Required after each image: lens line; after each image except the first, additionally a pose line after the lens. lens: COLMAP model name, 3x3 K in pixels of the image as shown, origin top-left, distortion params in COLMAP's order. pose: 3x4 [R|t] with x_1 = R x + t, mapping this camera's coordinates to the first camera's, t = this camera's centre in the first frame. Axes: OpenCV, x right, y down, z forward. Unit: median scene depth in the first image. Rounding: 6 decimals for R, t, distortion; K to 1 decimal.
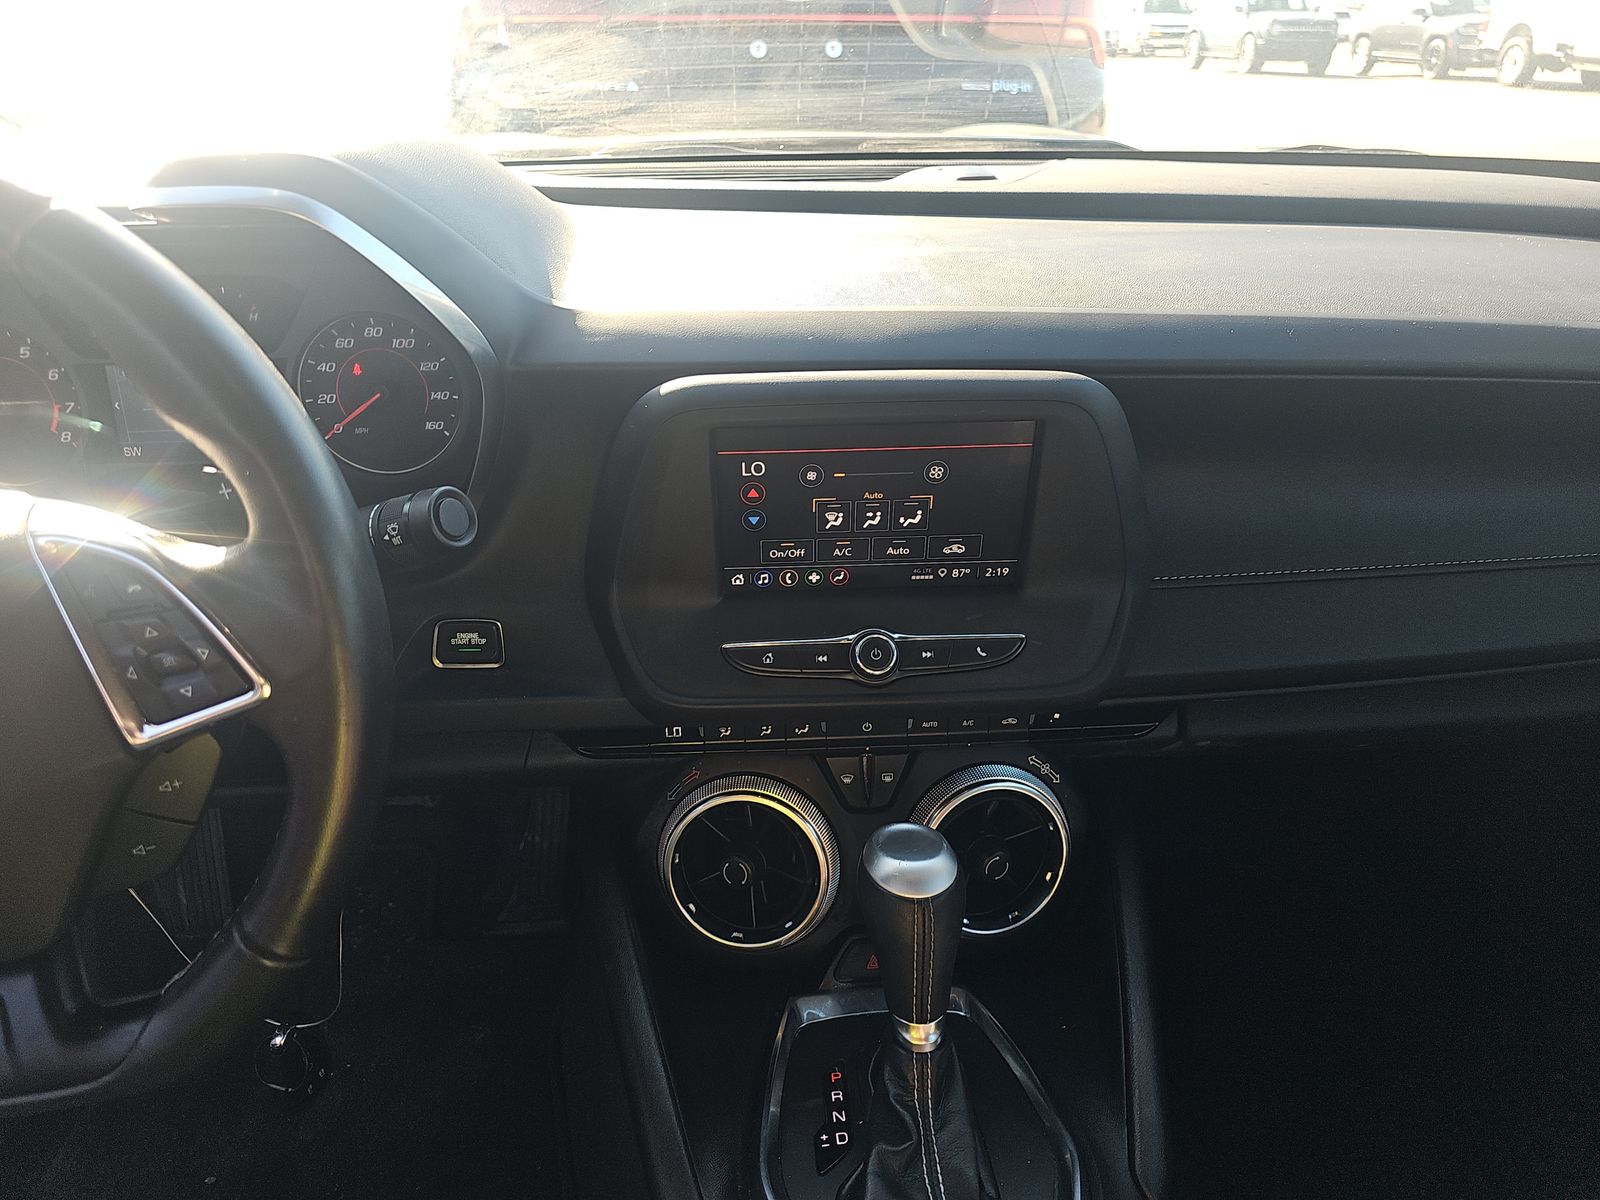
lens RADIAL K [[1112.2, 0, 800.0], [0, 1112.2, 600.0], [0, 0, 1]] dist [0.038424, -0.052849]
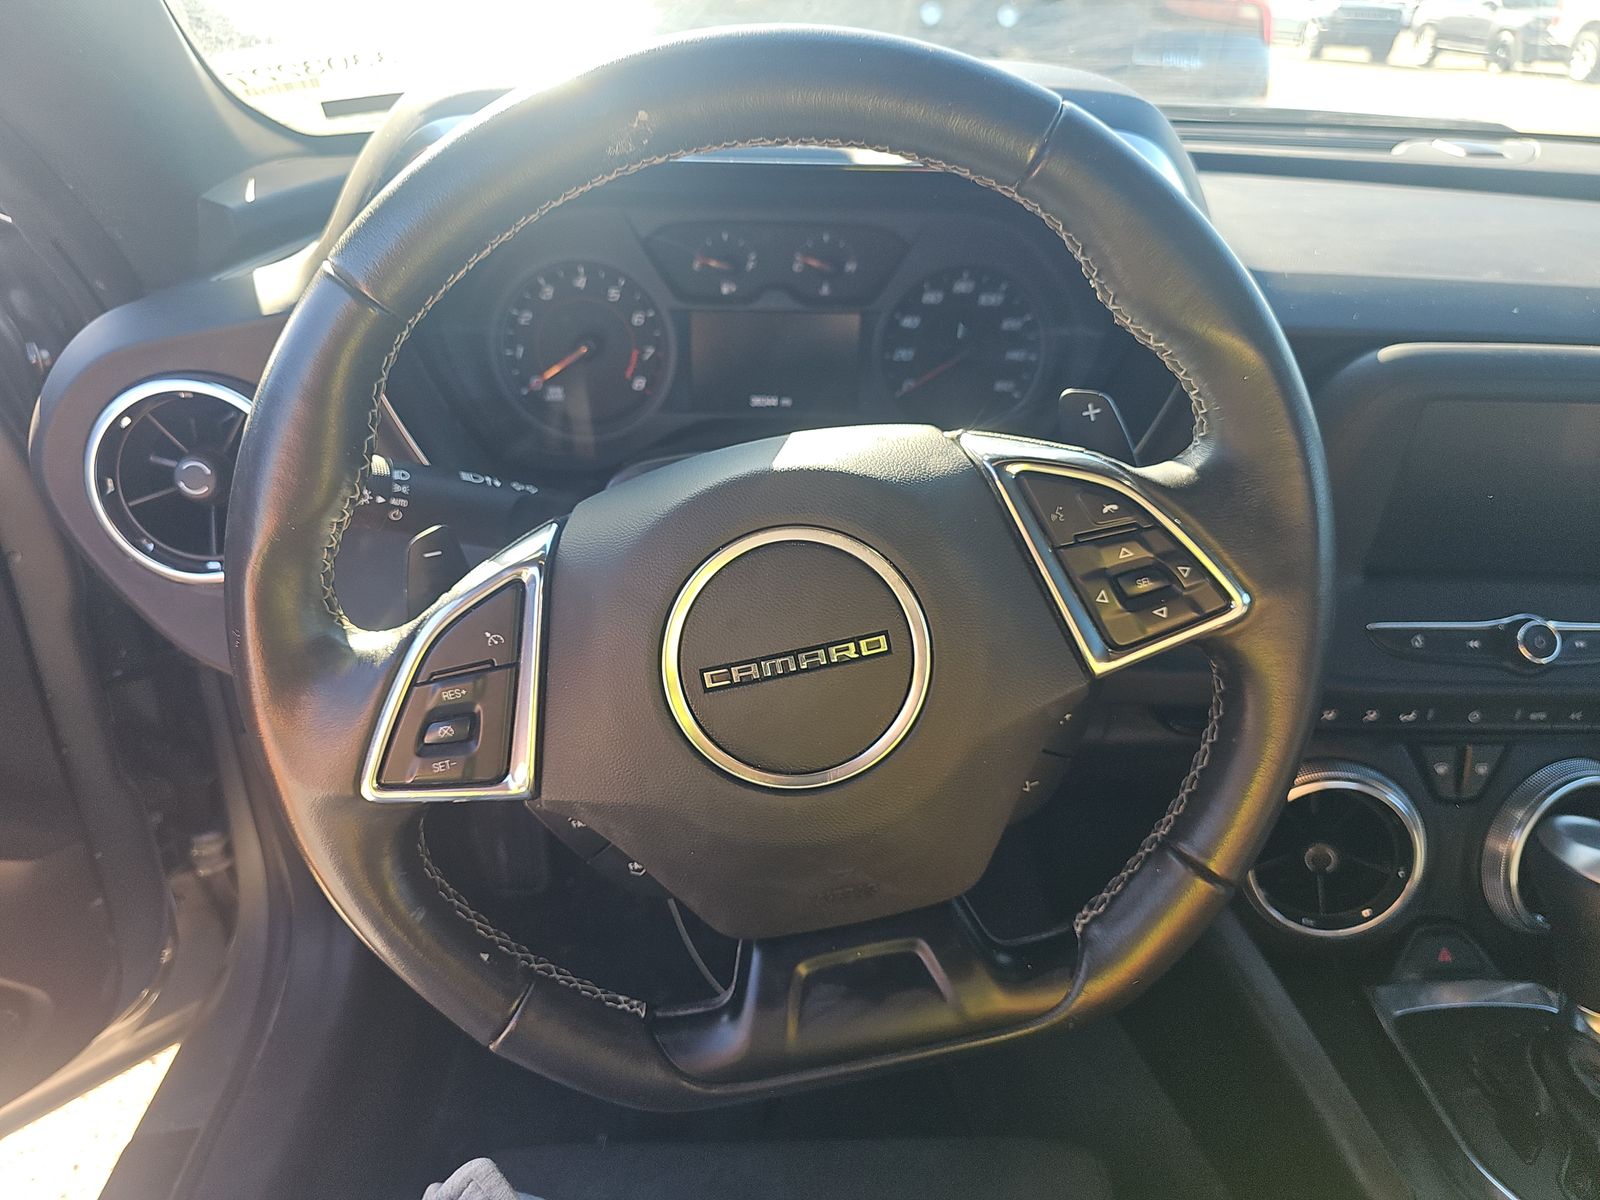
lens RADIAL K [[1134.1, 0, 801.9], [0, 1134.1, 608.5], [0, 0, 1]] dist [-0.003761, -0.016538]
pose [[0.998998, 0.042514, -0.014002, -0.492399], [-0.042145, 0.998780, 0.025720, 0.019044], [0.015078, -0.025104, 0.999571, 0.008719]]
